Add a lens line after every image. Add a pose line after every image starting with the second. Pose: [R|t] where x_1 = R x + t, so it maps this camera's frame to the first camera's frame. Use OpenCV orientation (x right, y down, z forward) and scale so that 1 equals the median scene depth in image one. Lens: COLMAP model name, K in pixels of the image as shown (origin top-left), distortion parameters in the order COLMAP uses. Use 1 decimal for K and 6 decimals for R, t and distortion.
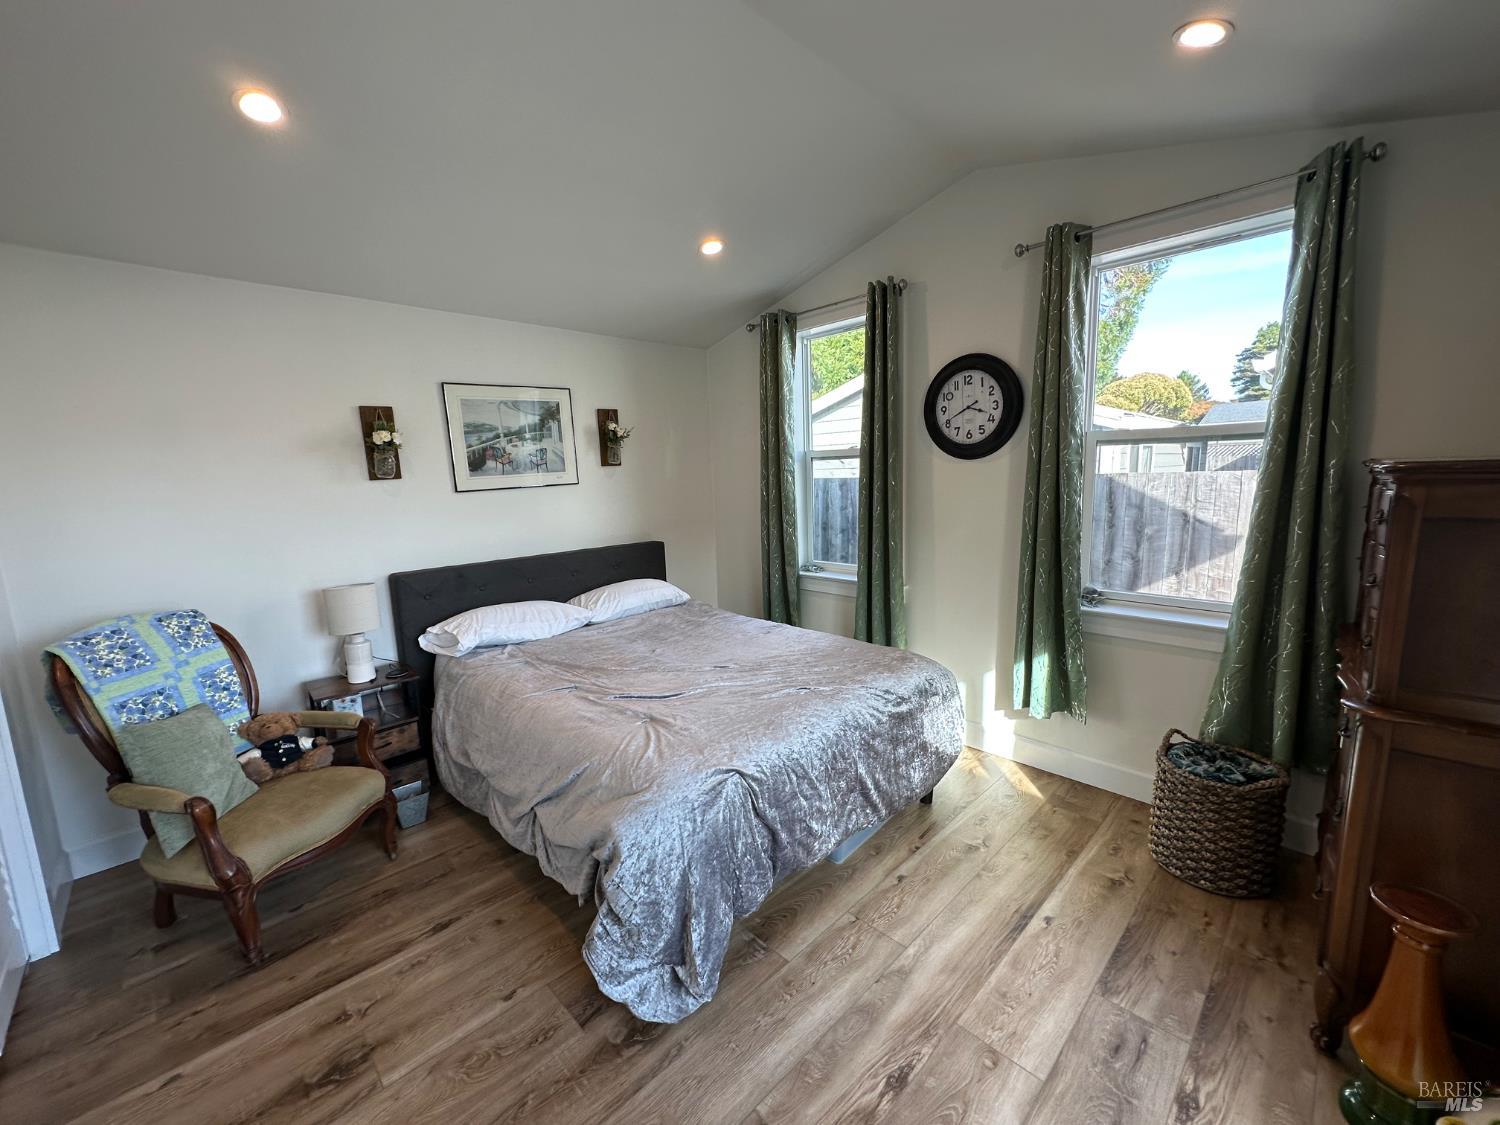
lens RADIAL K [[598.3, 0, 756.8], [0, 598.3, 572.3], [0, 0, 1]] dist [-0.003234, 0.000400]
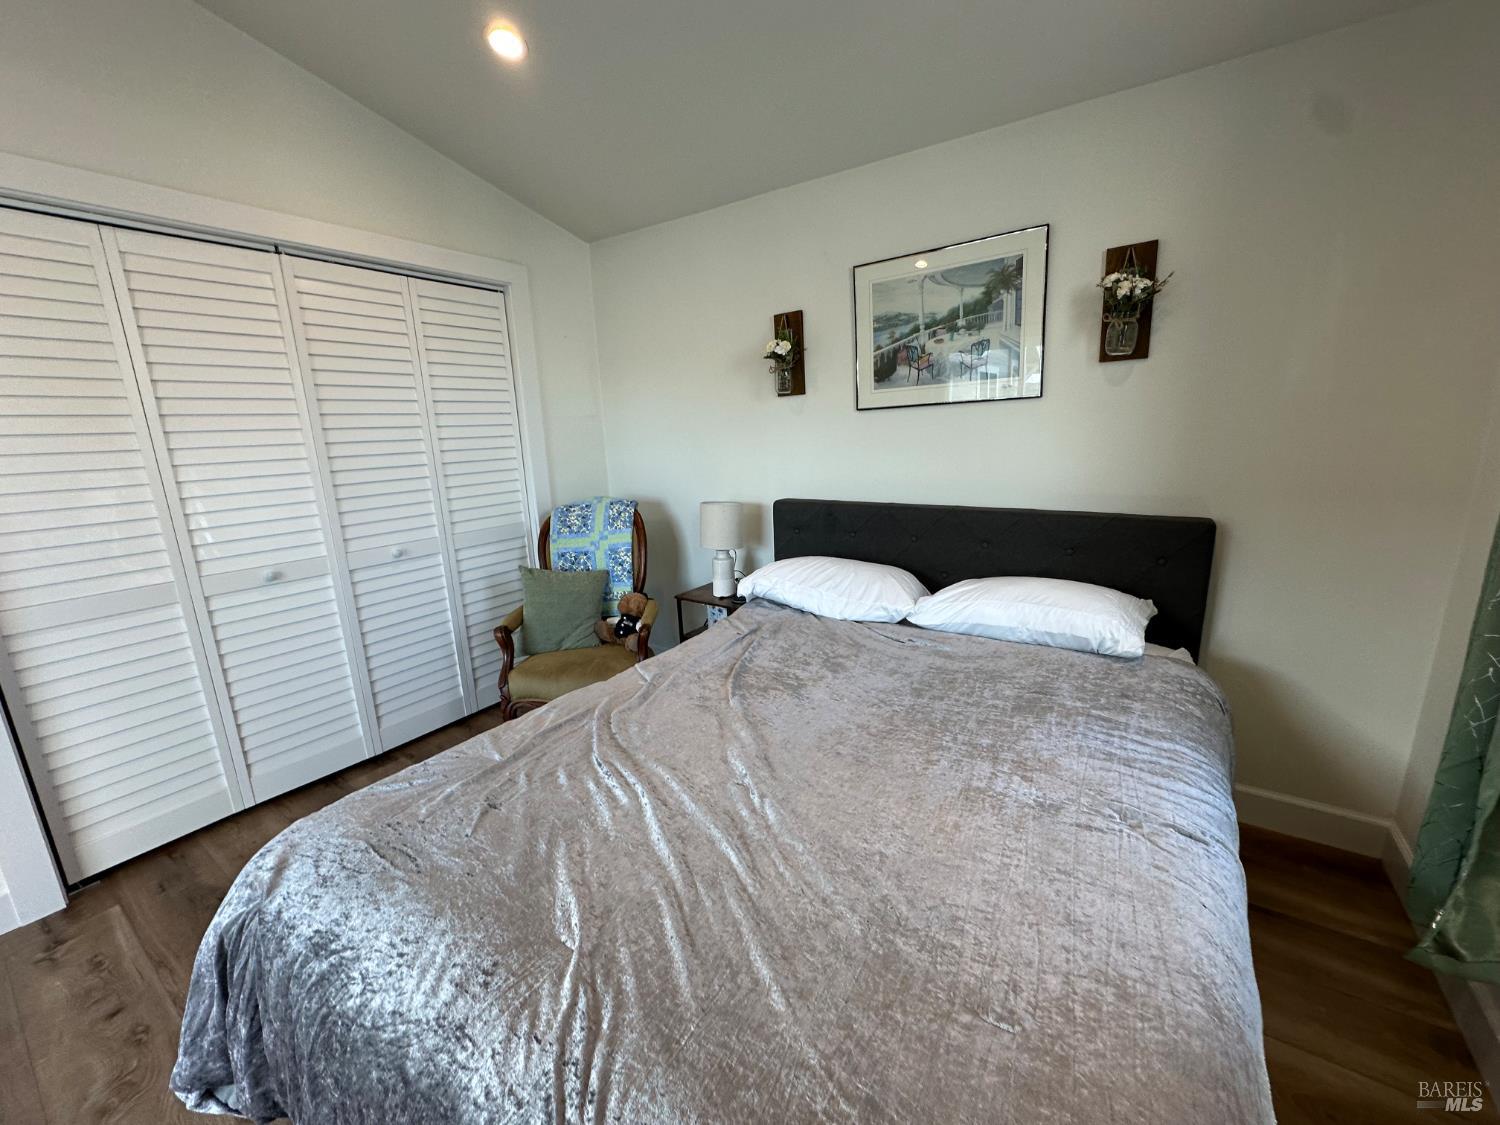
lens RADIAL K [[598.3, 0, 749.9], [0, 598.3, 568.5], [0, 0, 1]] dist [-0.003234, 0.000400]
pose [[0.195564, 0.253679, -0.947313, 0.269067], [-0.138371, 0.963439, 0.229432, -0.090245], [0.970880, 0.086212, 0.223516, 0.675586]]
